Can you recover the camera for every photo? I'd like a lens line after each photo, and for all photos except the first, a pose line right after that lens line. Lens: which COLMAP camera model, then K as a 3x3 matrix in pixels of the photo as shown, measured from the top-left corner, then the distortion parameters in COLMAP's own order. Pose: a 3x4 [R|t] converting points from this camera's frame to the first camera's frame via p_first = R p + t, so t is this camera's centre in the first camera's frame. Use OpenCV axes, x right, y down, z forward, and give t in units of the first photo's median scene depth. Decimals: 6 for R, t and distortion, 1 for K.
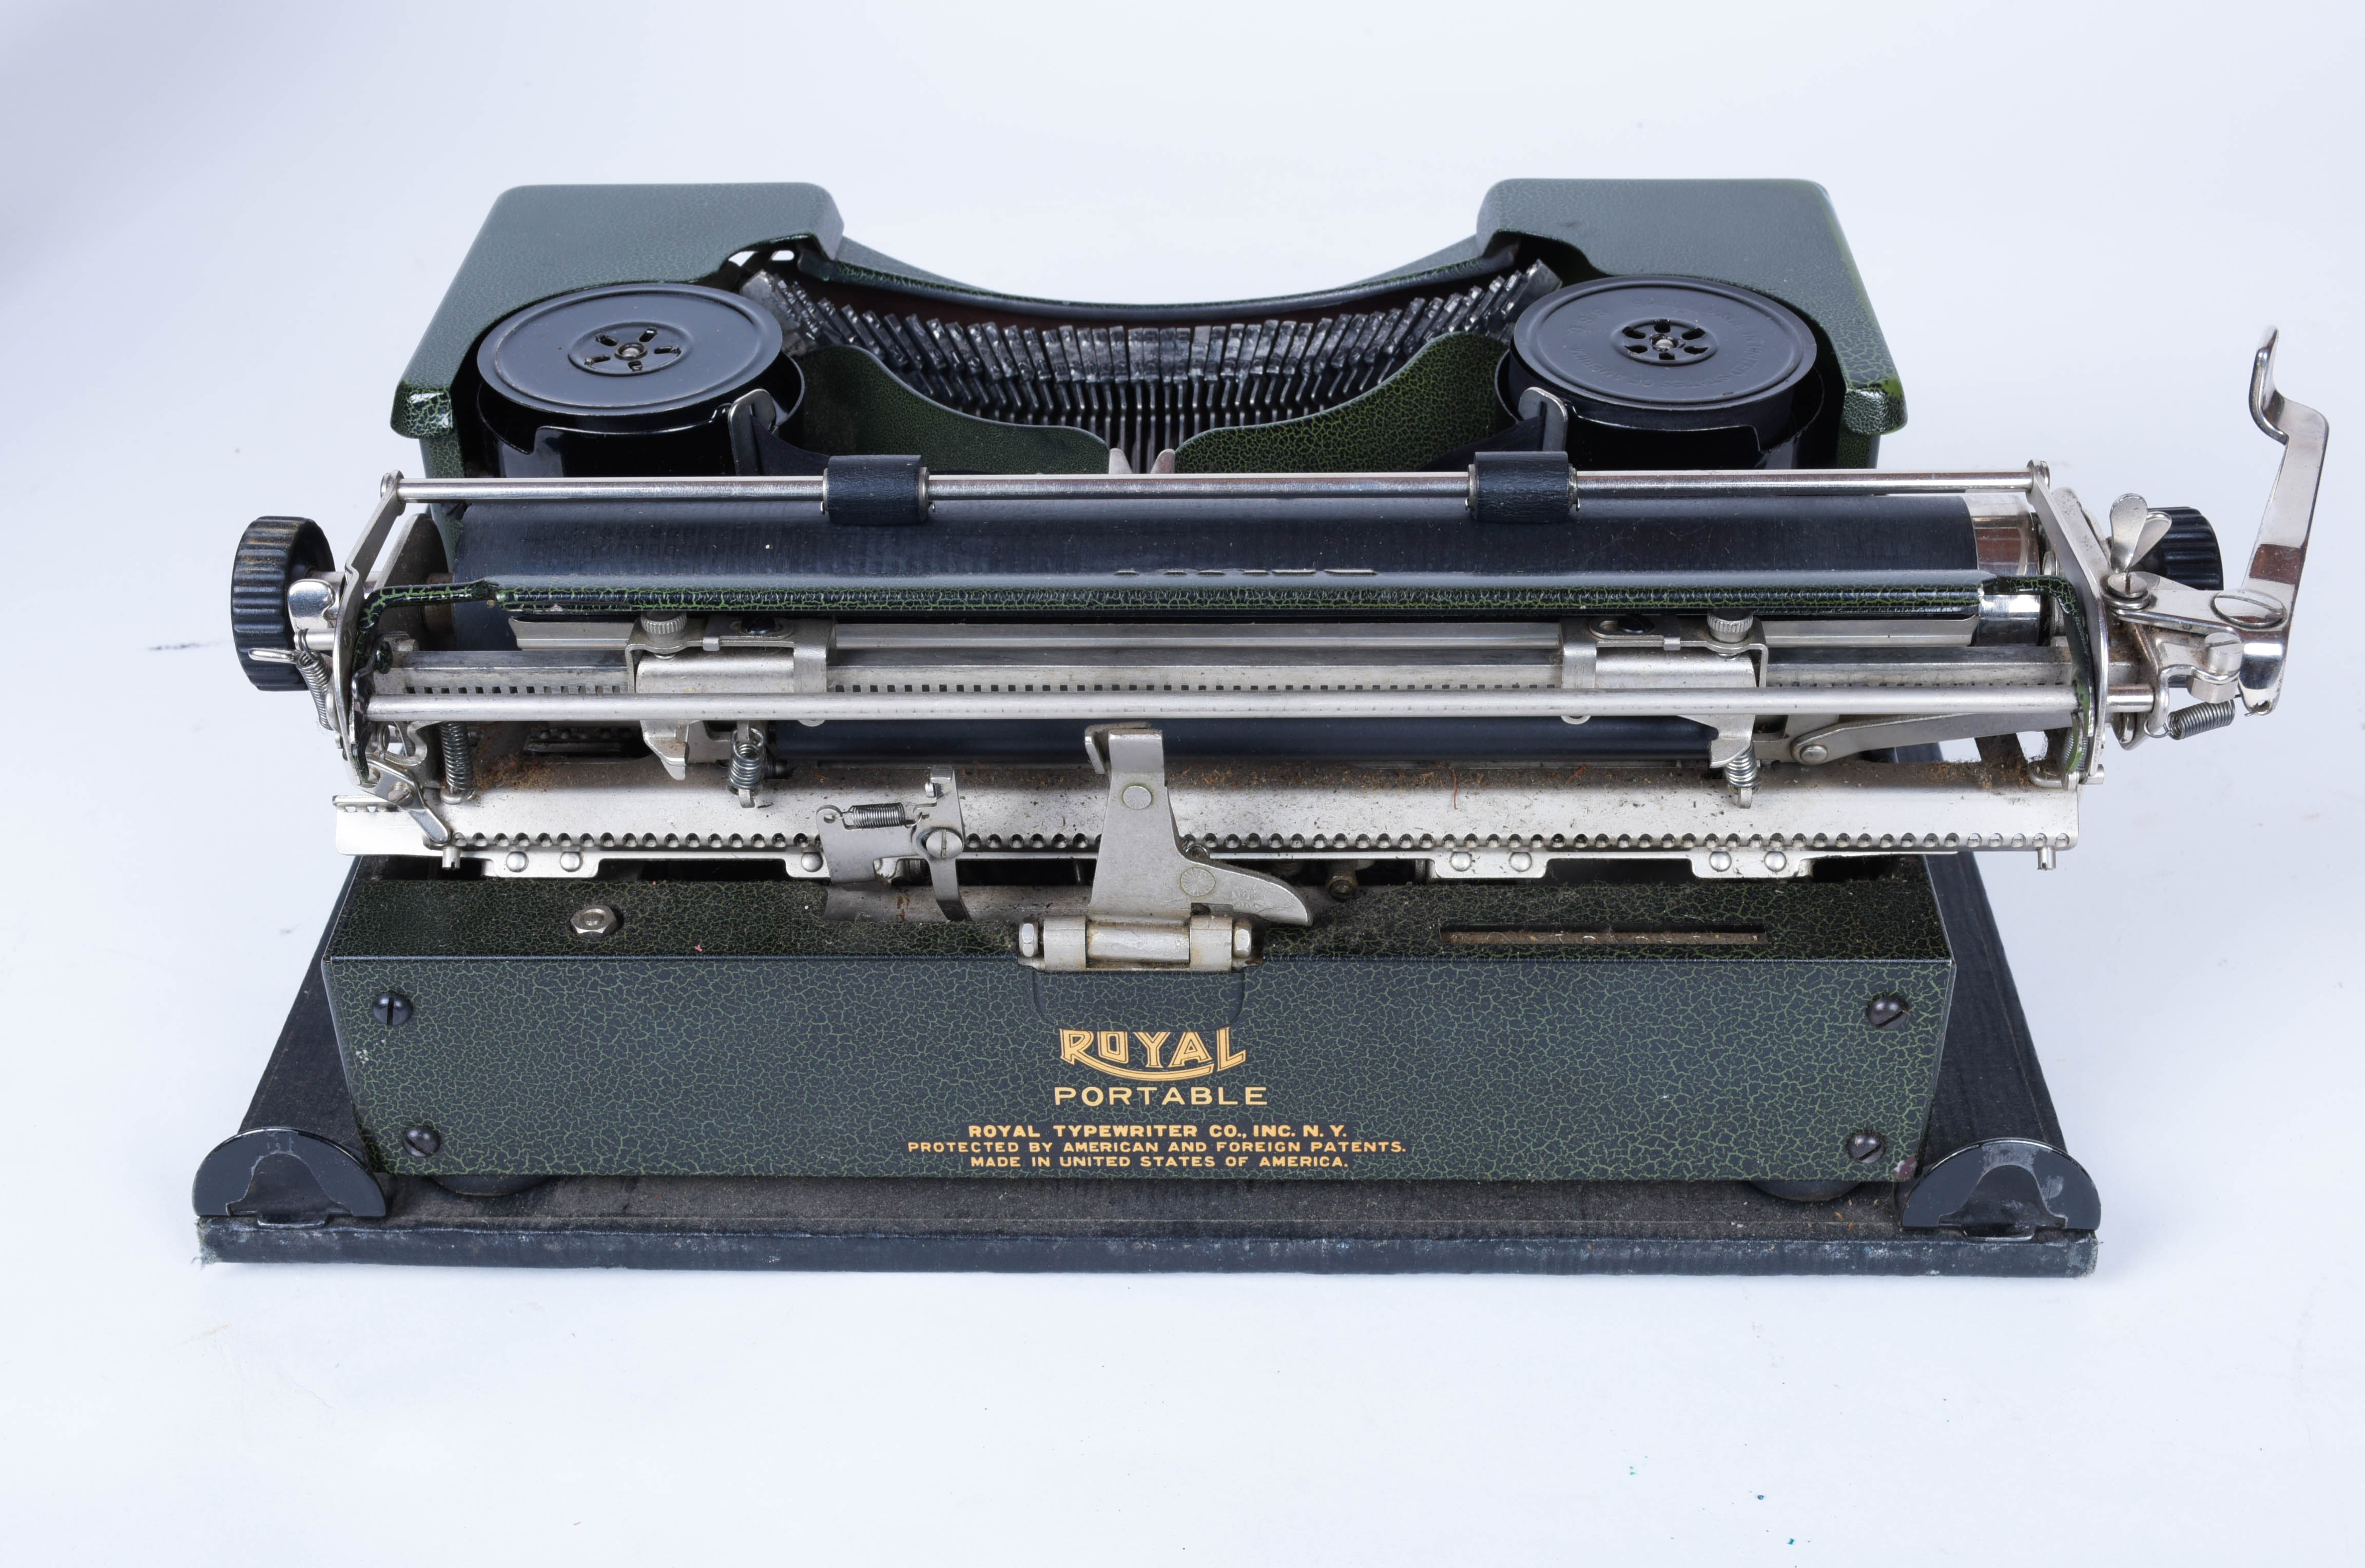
lens RADIAL K [[3083.5, 0, 1188.1], [0, 3083.5, 773.5], [0, 0, 1]] dist [-0.012270, 0.000000]
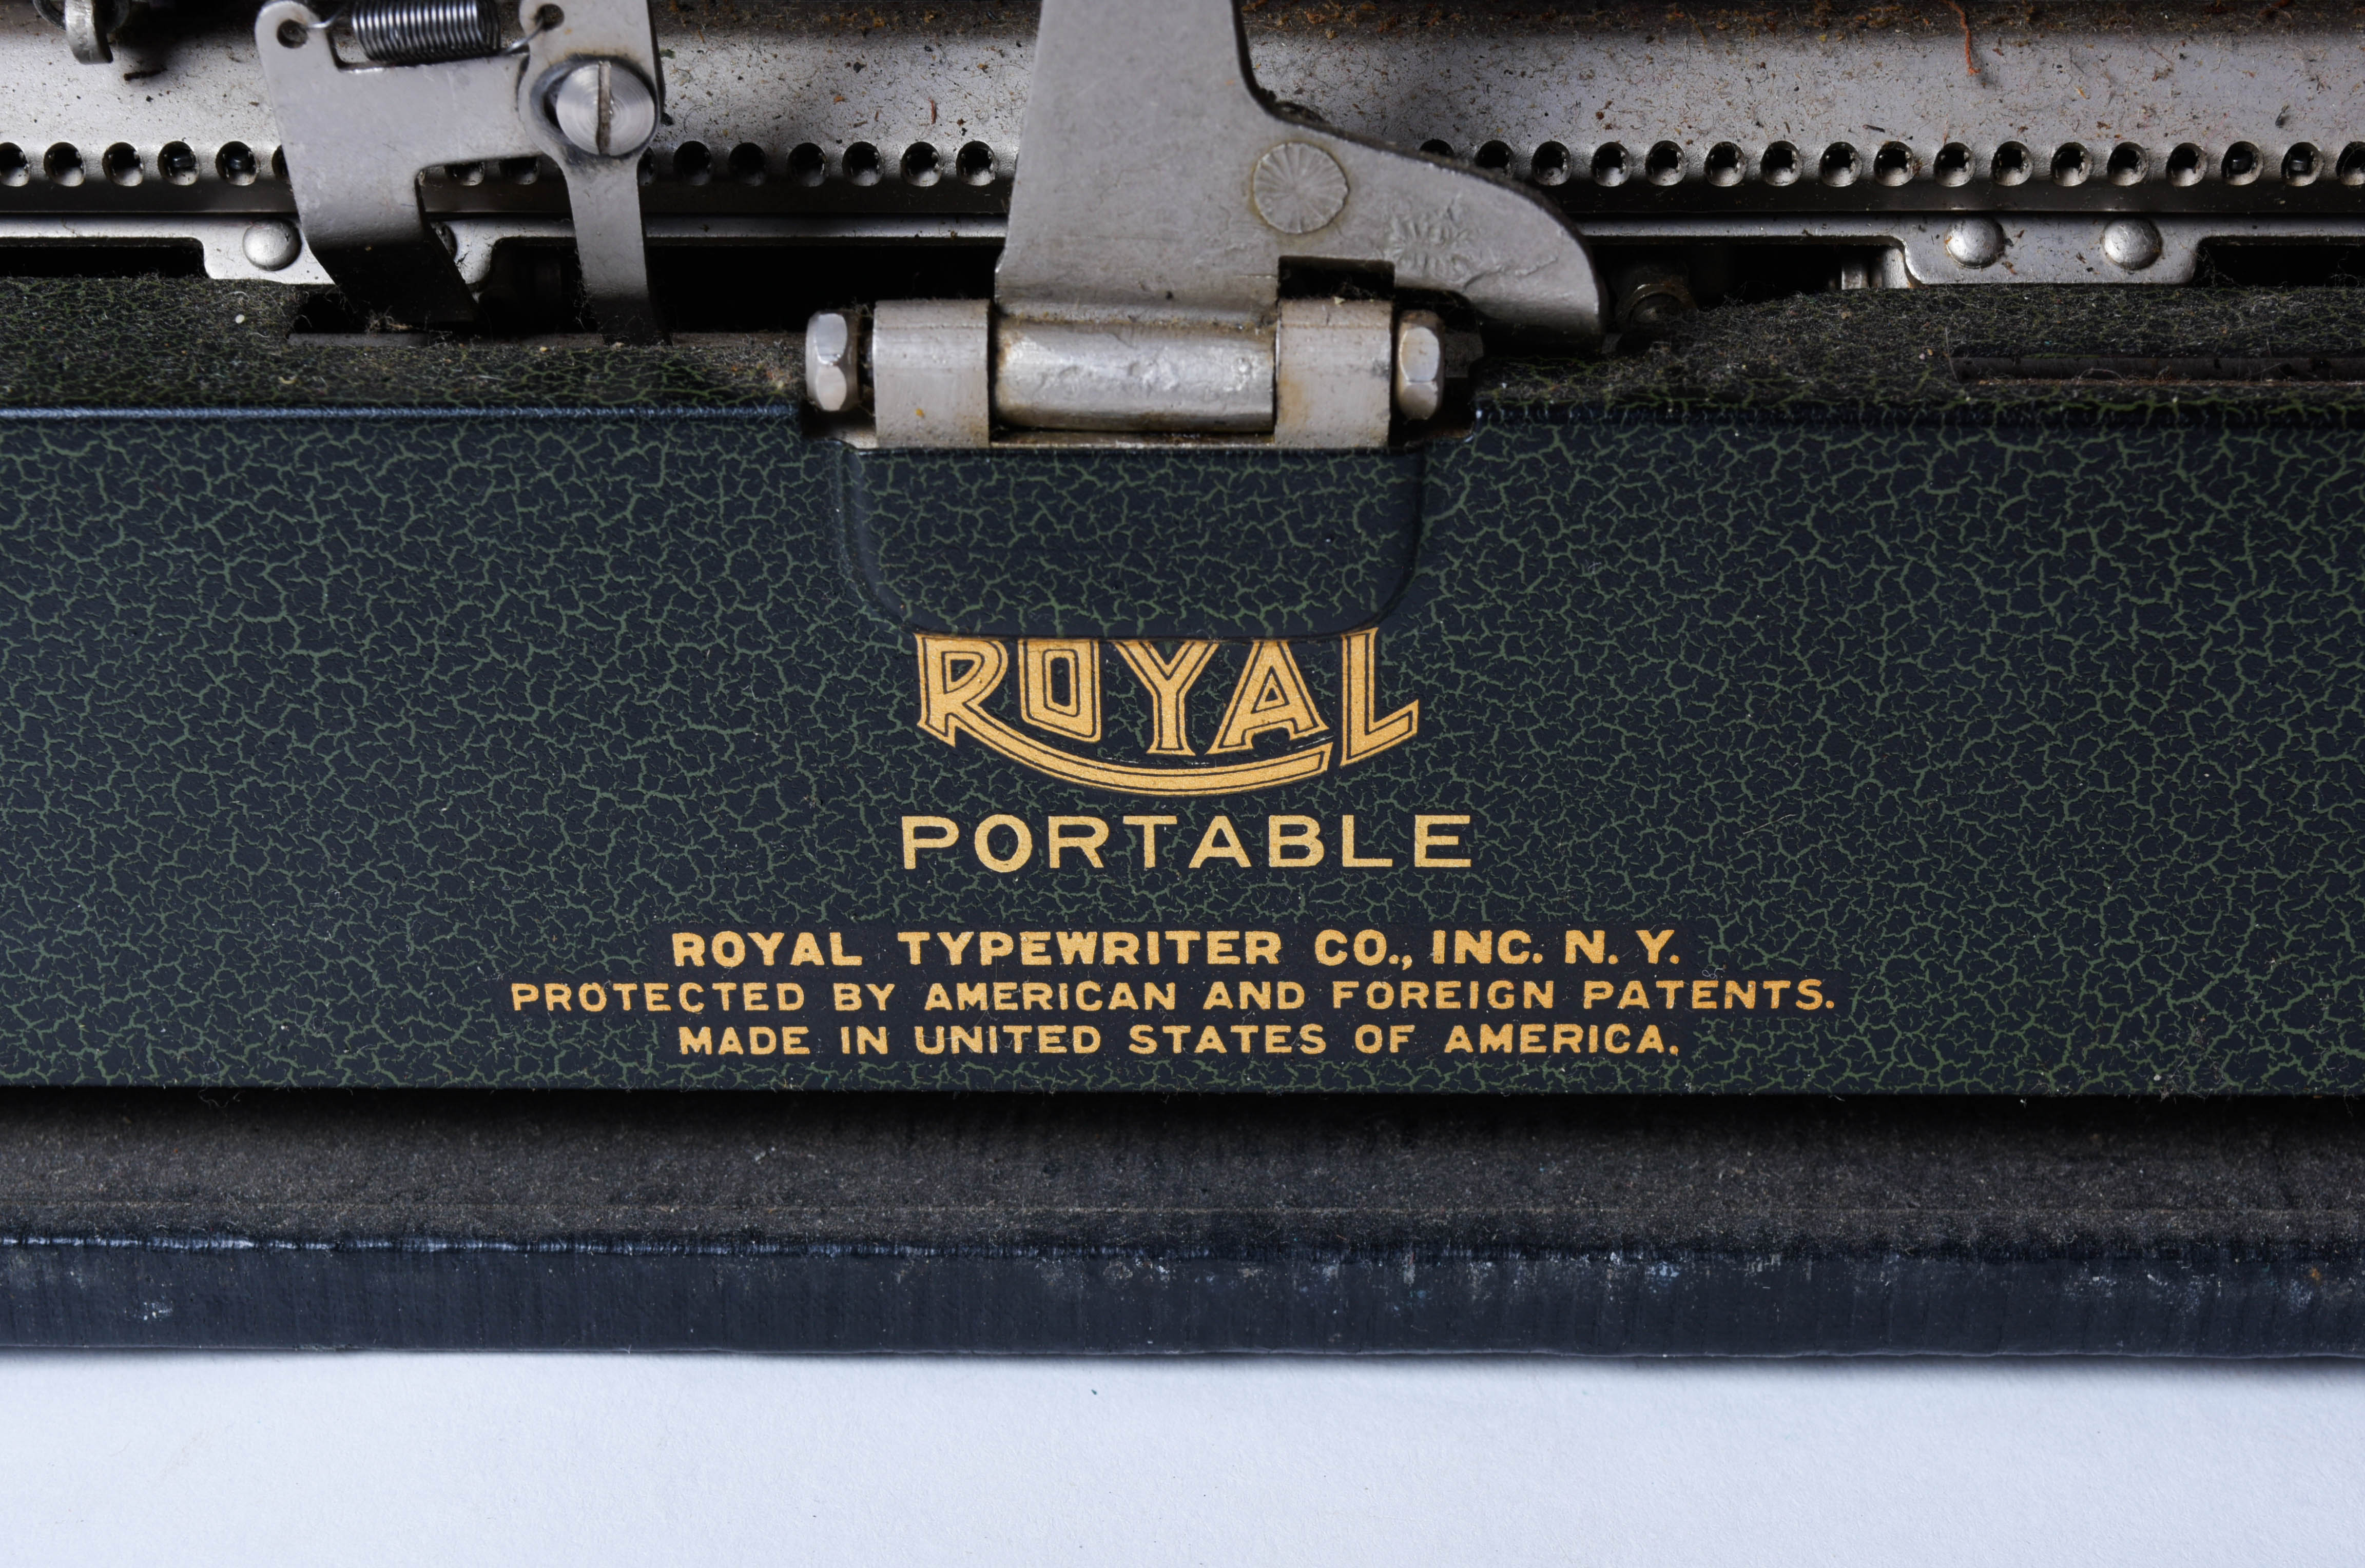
lens RADIAL K [[4132.8, 0, 1188.6], [0, 4132.8, 799.2], [0, 0, 1]] dist [-0.019636, 0.000000]
pose [[0.999846, 0.005403, 0.016685, -0.017028], [-0.003816, 0.995590, -0.093735, 0.146751], [-0.017118, 0.093657, 0.995457, 0.503792]]
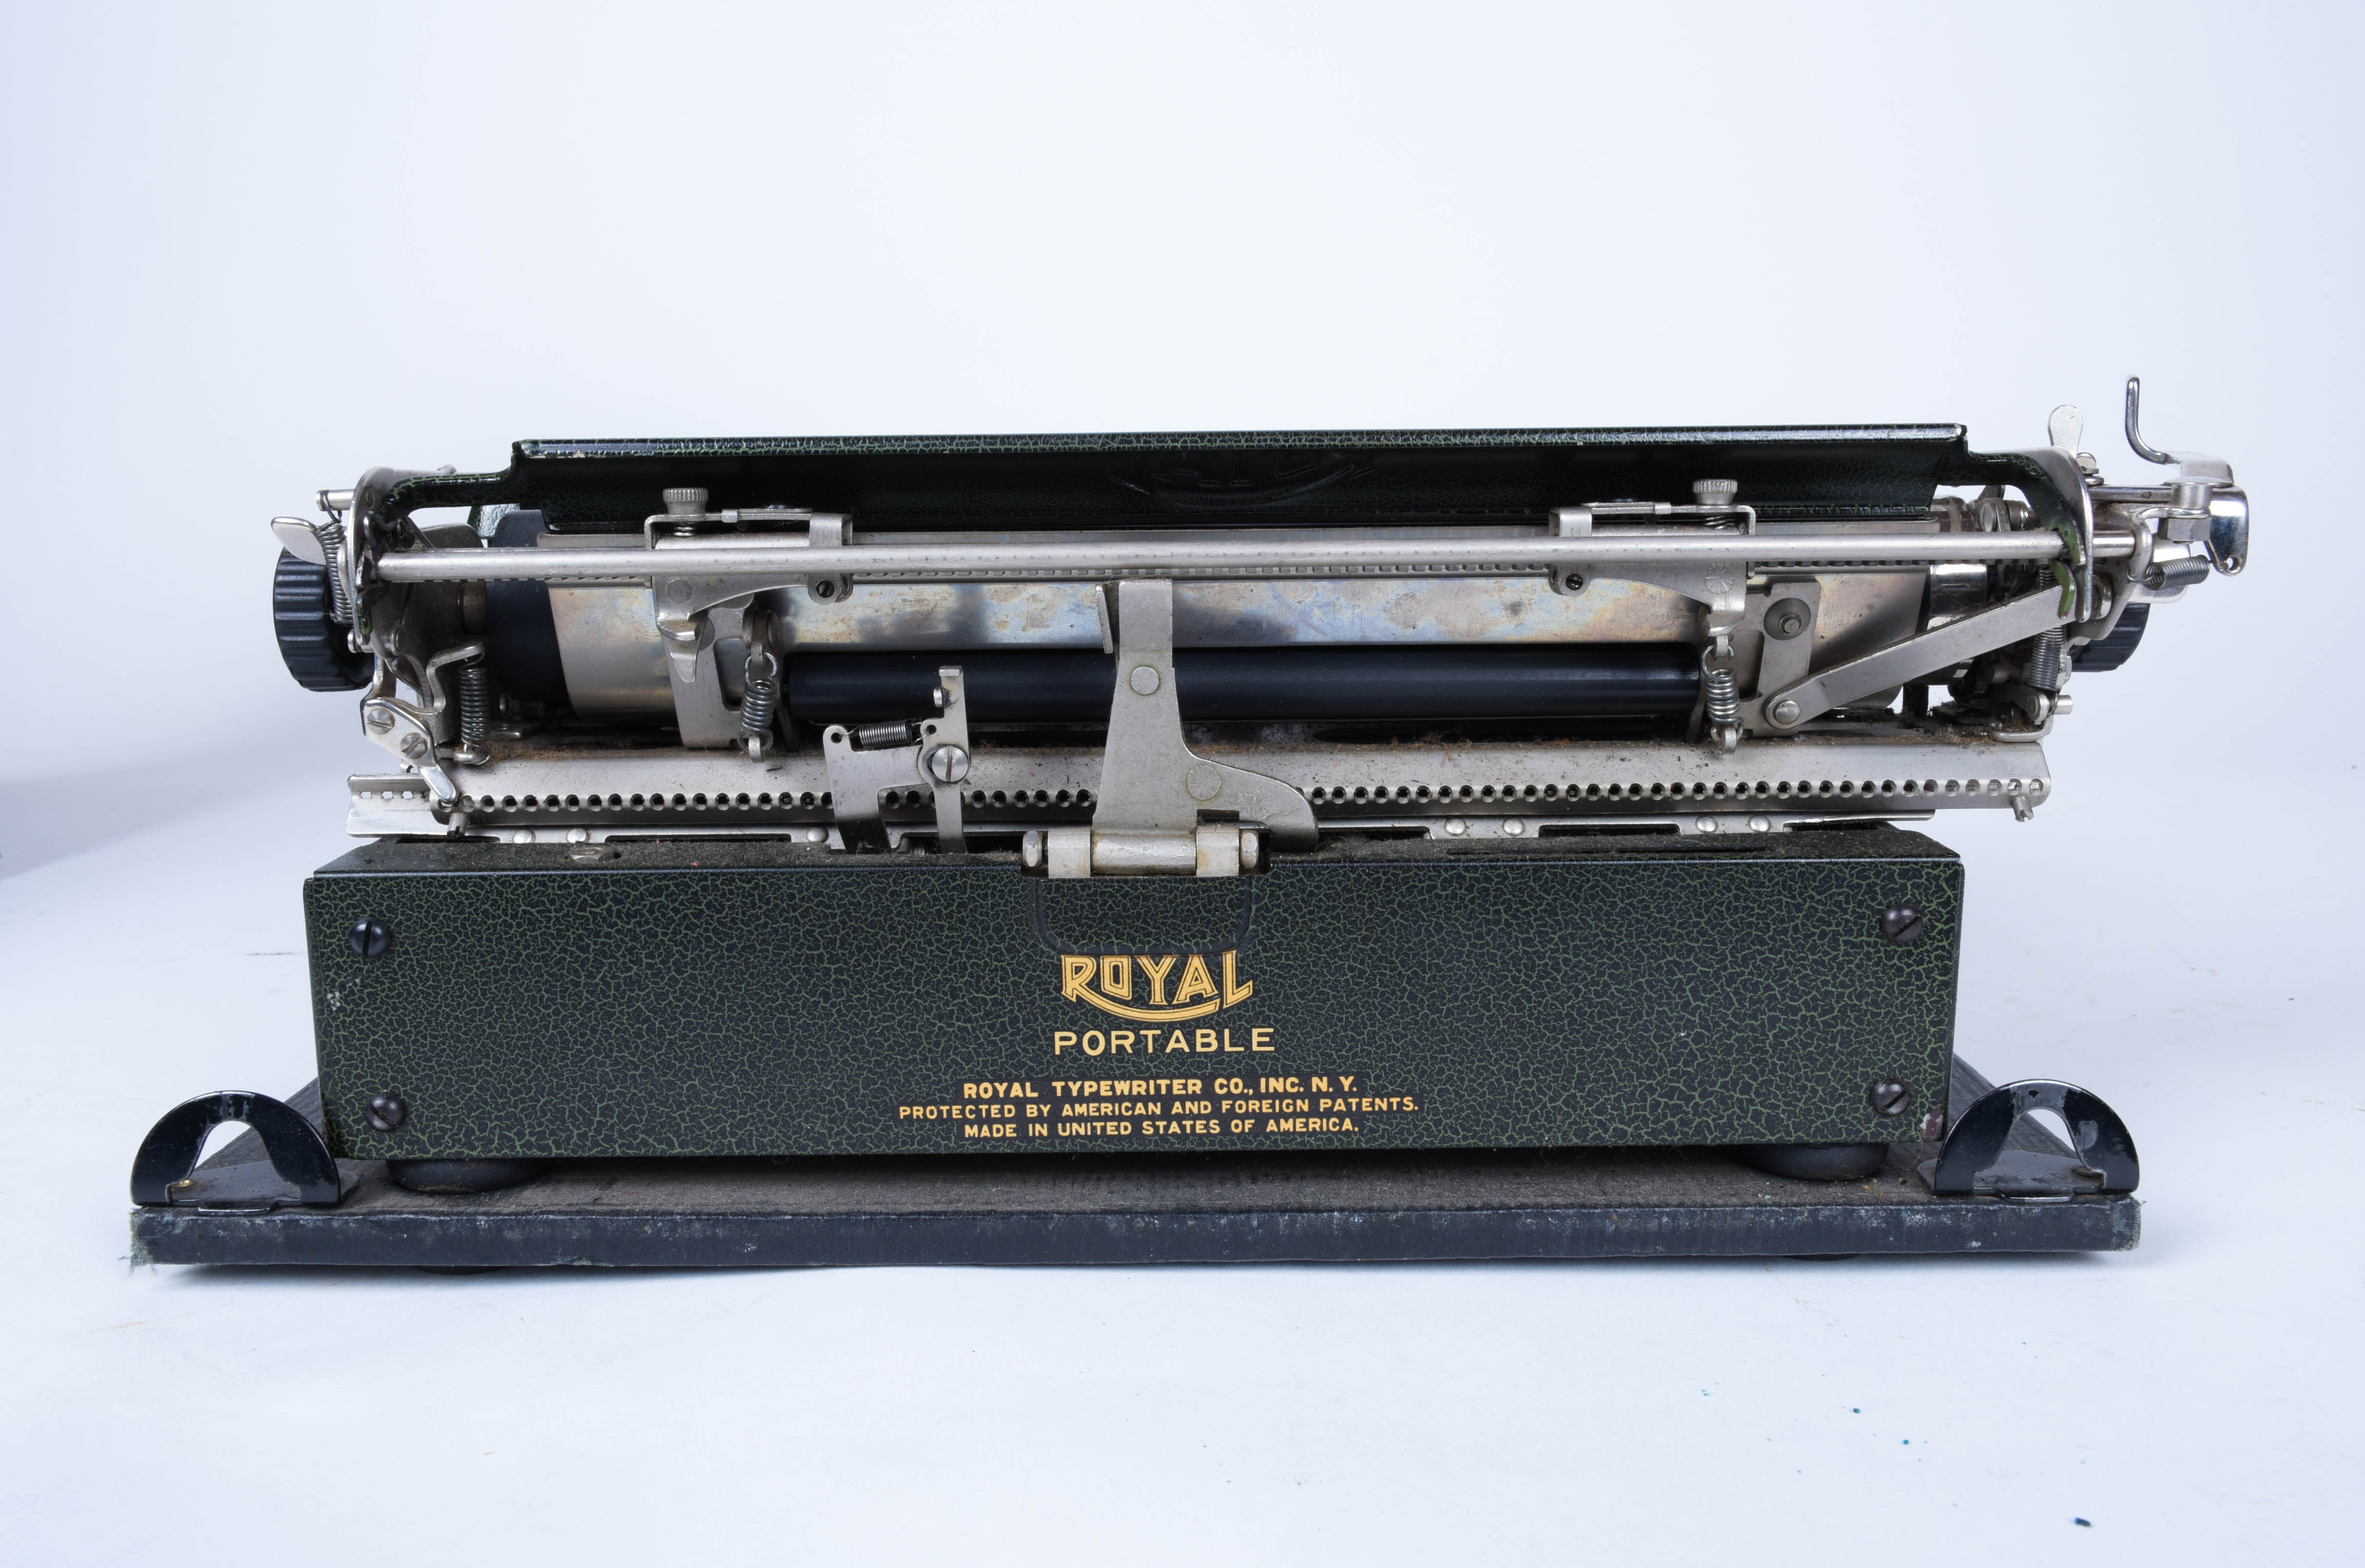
lens RADIAL K [[1998.2, 0, 1192.3], [0, 1998.2, 790.3], [0, 0, 1]] dist [-0.012141, -0.004764]
pose [[0.999285, 0.003029, 0.037686, -0.024114], [0.013005, 0.908423, -0.417851, 0.295872], [-0.035500, 0.418042, 0.907734, 0.399378]]
